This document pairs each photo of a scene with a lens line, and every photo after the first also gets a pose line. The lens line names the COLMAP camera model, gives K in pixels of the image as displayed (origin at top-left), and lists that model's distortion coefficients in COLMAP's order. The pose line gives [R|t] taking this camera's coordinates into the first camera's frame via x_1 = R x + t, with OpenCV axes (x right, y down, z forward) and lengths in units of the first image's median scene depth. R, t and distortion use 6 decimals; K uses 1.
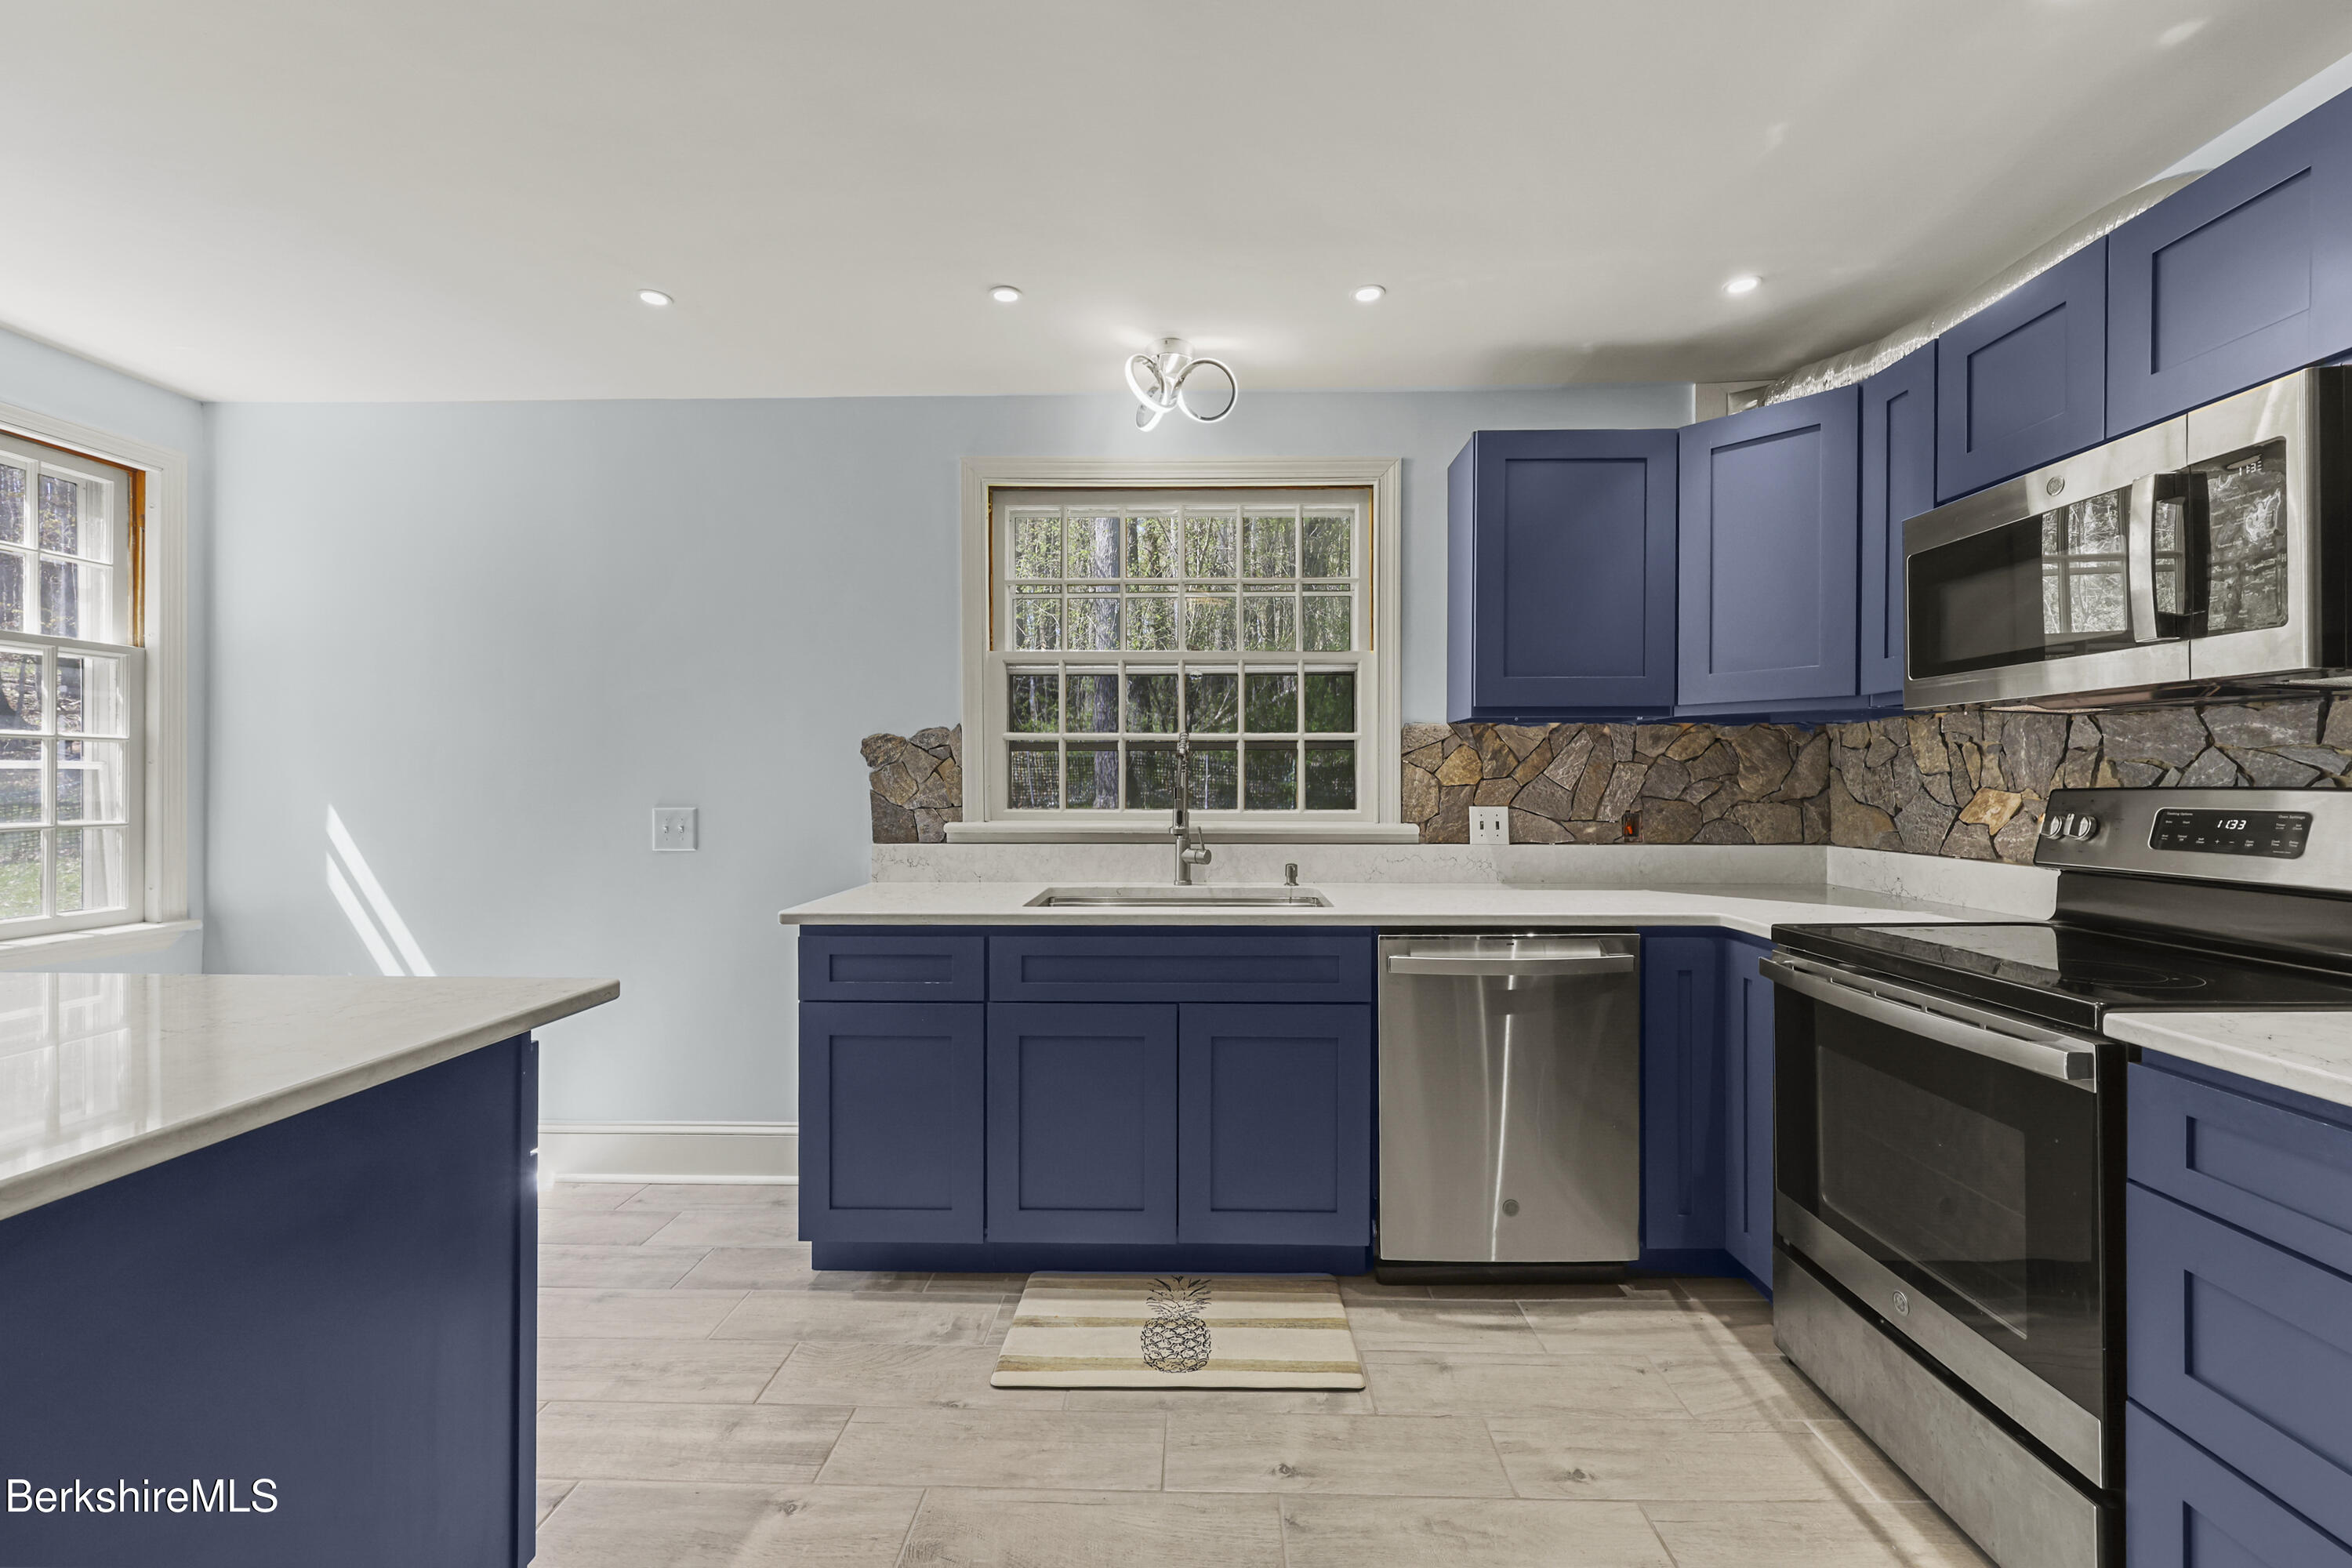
lens RADIAL K [[960.4, 0, 1187.3], [0, 960.4, 791.8], [0, 0, 1]] dist [-0.000686, 0.000138]
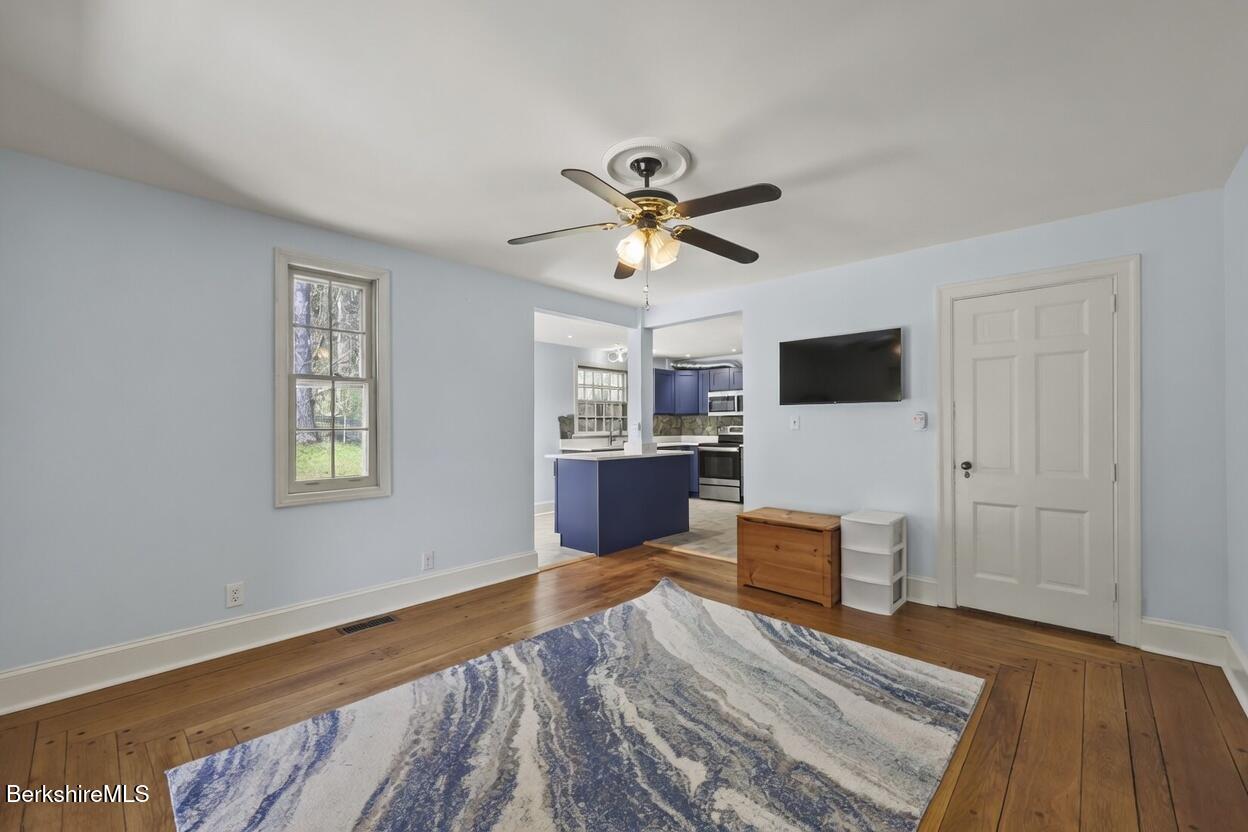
lens RADIAL K [[503.4, 0, 626.7], [0, 503.4, 424.9], [0, 0, 1]] dist [-0.000794, -0.000203]
pose [[0.660721, -0.003194, 0.750625, -2.311386], [0.016697, 0.999806, -0.010443, 0.017462], [-0.750446, 0.019433, 0.660646, -1.017958]]
